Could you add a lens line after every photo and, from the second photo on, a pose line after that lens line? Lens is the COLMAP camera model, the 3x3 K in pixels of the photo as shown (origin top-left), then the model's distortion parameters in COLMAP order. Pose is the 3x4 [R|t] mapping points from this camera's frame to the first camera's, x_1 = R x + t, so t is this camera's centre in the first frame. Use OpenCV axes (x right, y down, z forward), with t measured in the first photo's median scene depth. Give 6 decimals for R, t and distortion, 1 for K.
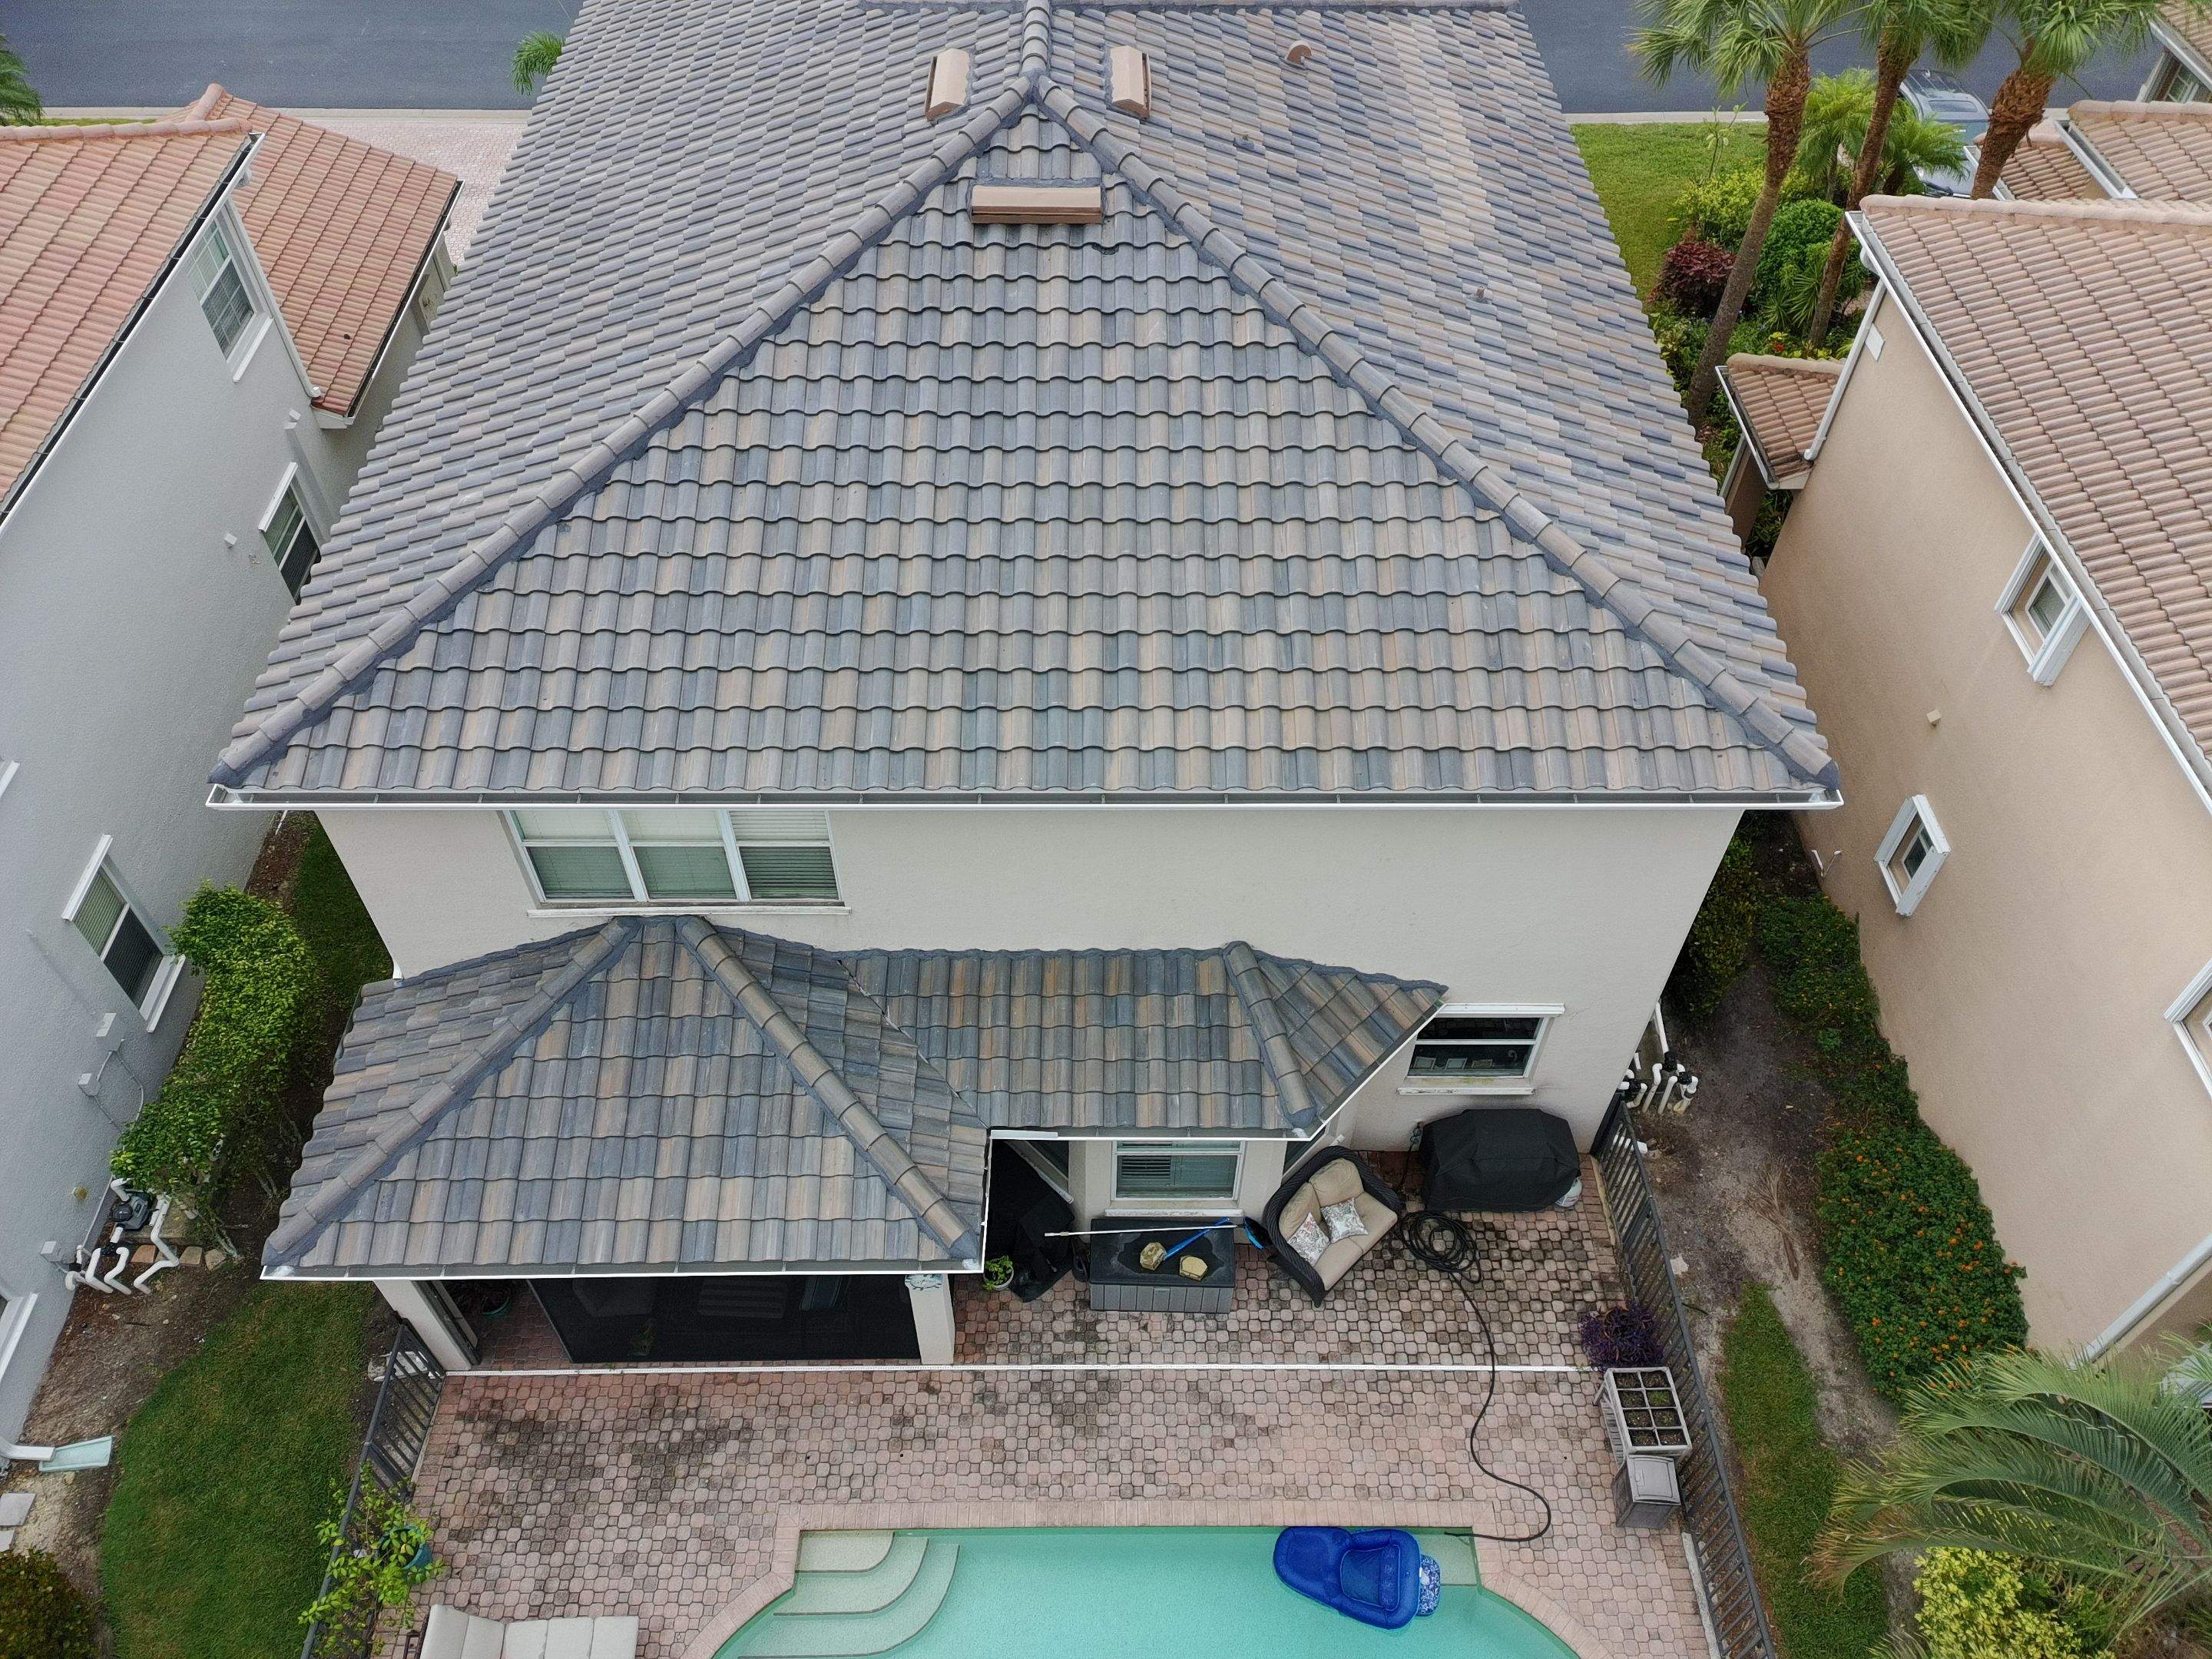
lens RADIAL K [[1693.6, 0, 1106.0], [0, 1693.6, 829.5], [0, 0, 1]] dist [0.111794, -0.125068]
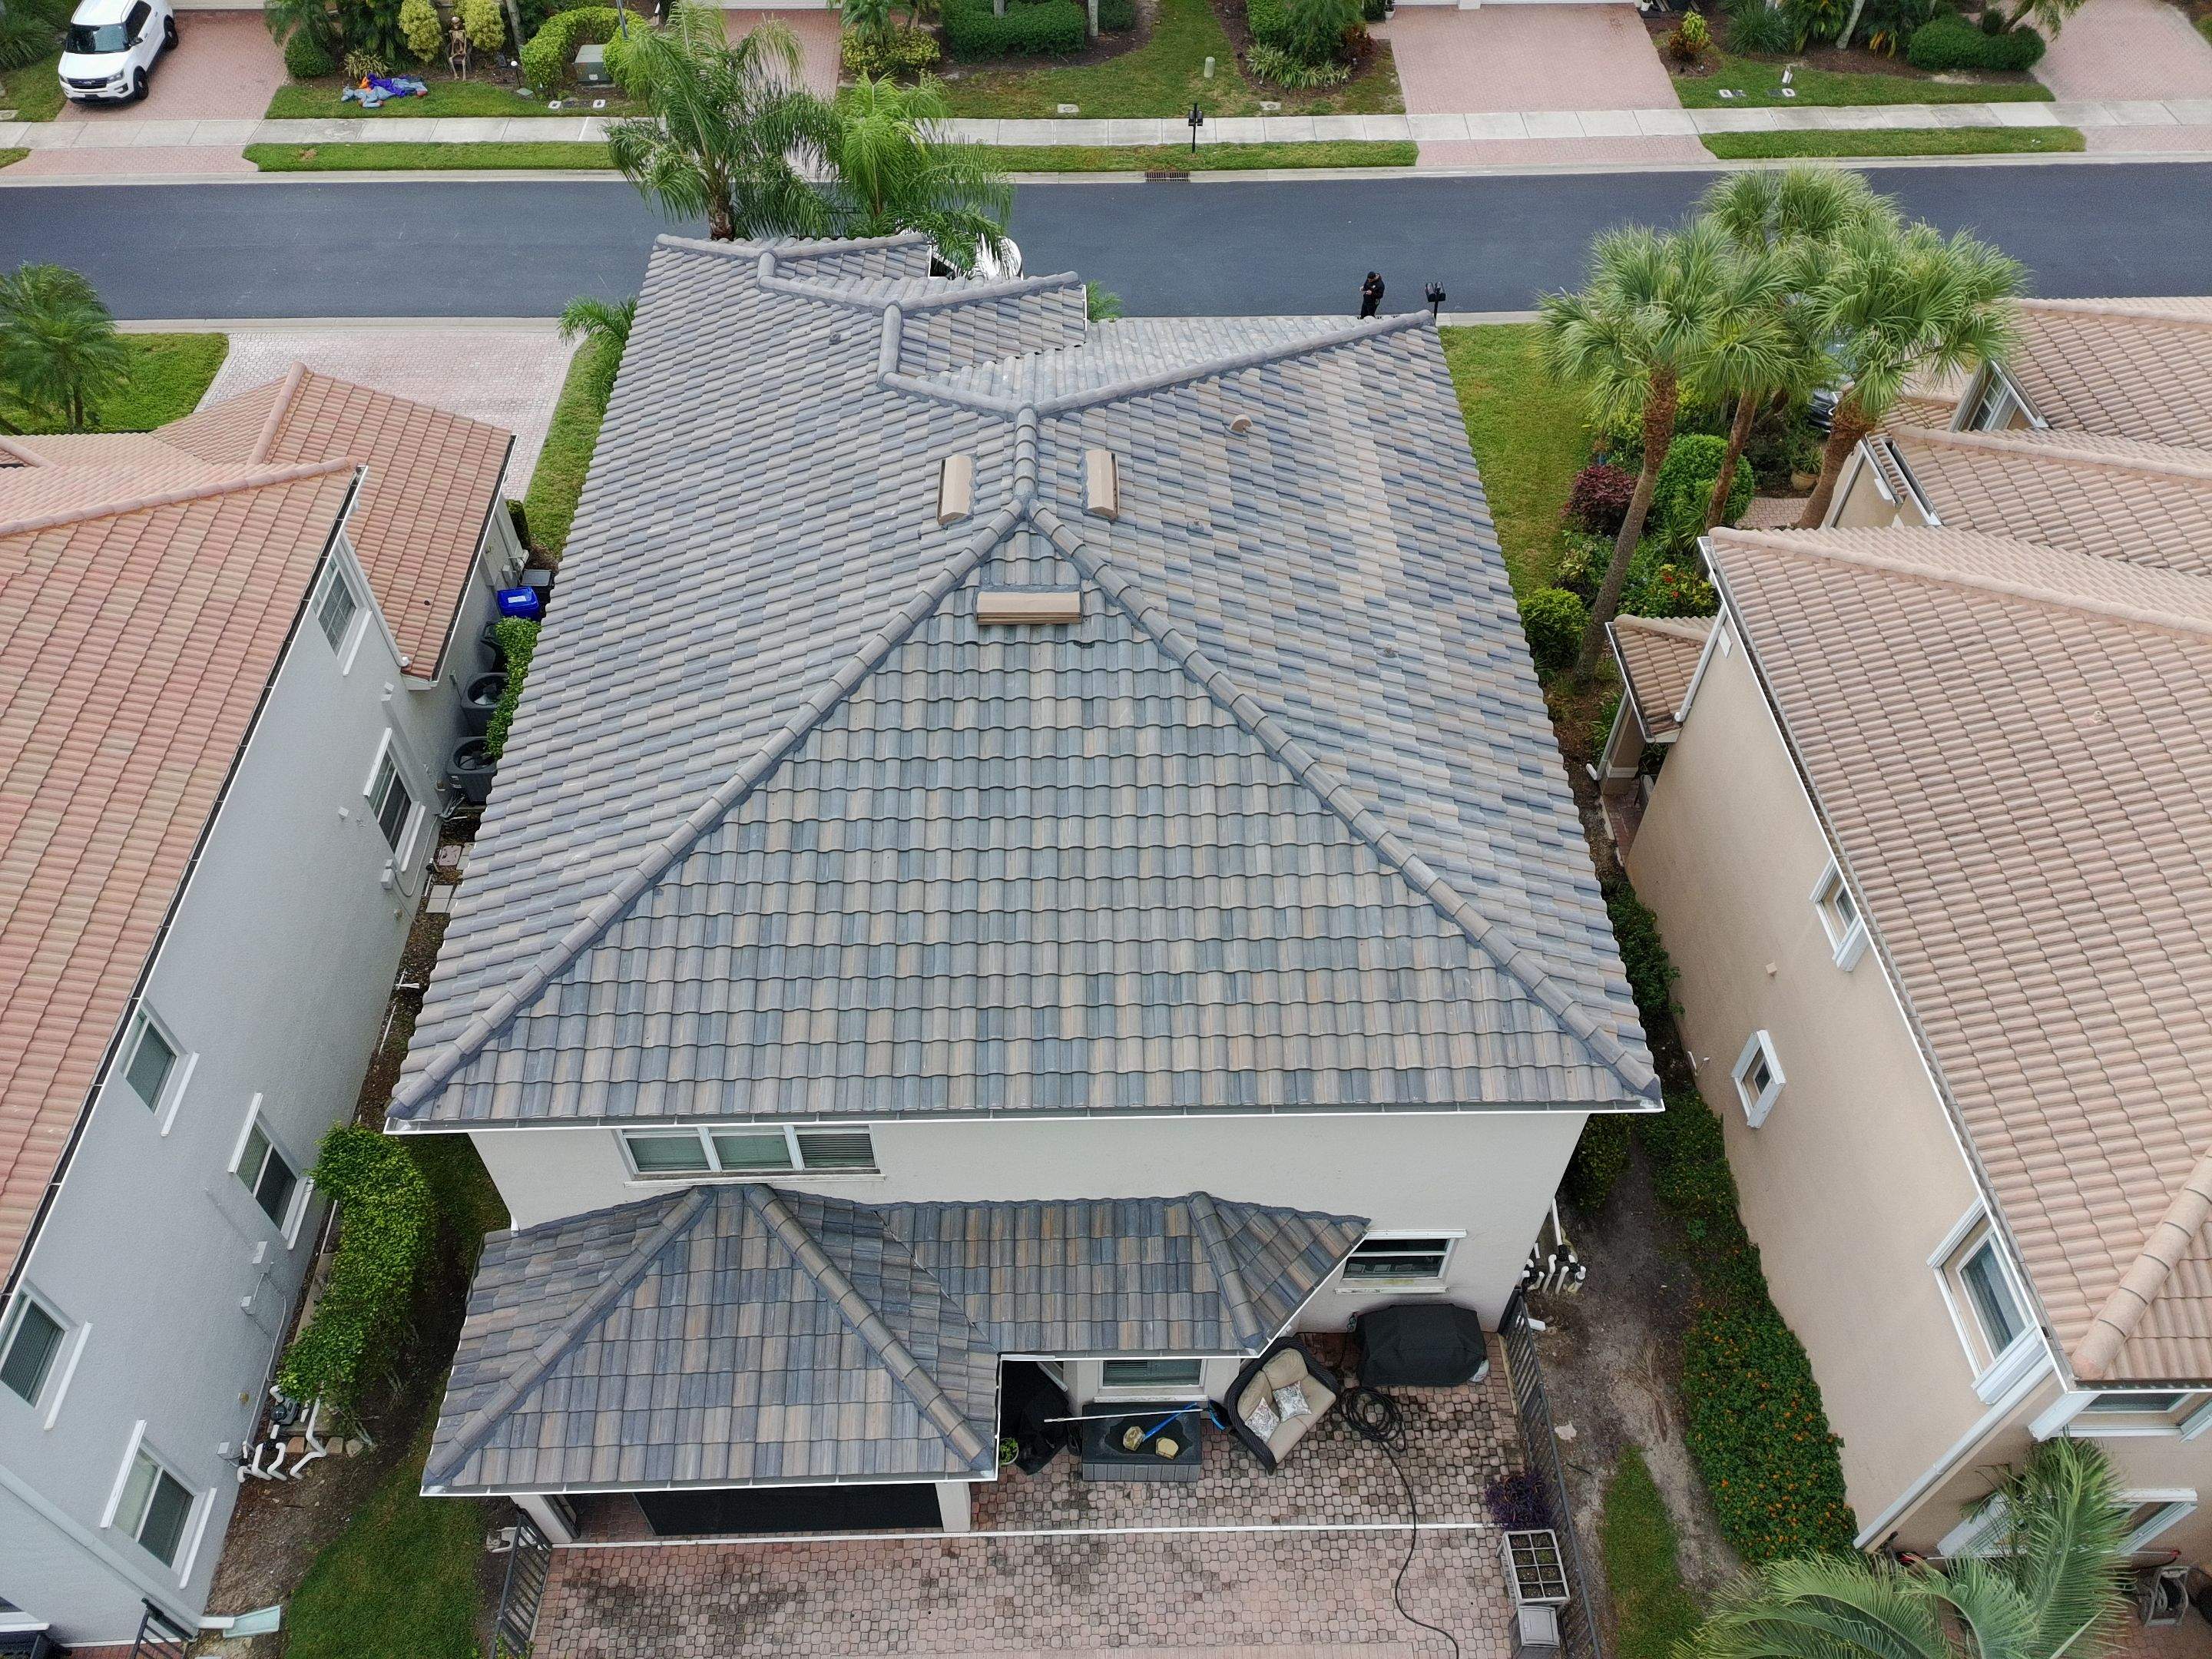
lens RADIAL K [[1693.6, 0, 1106.0], [0, 1693.6, 829.5], [0, 0, 1]] dist [0.111794, -0.125068]
pose [[0.999863, -0.013270, 0.009875, 0.001552], [0.013265, 0.999912, 0.000655, -0.195843], [-0.009883, -0.000524, 0.999951, -0.232234]]
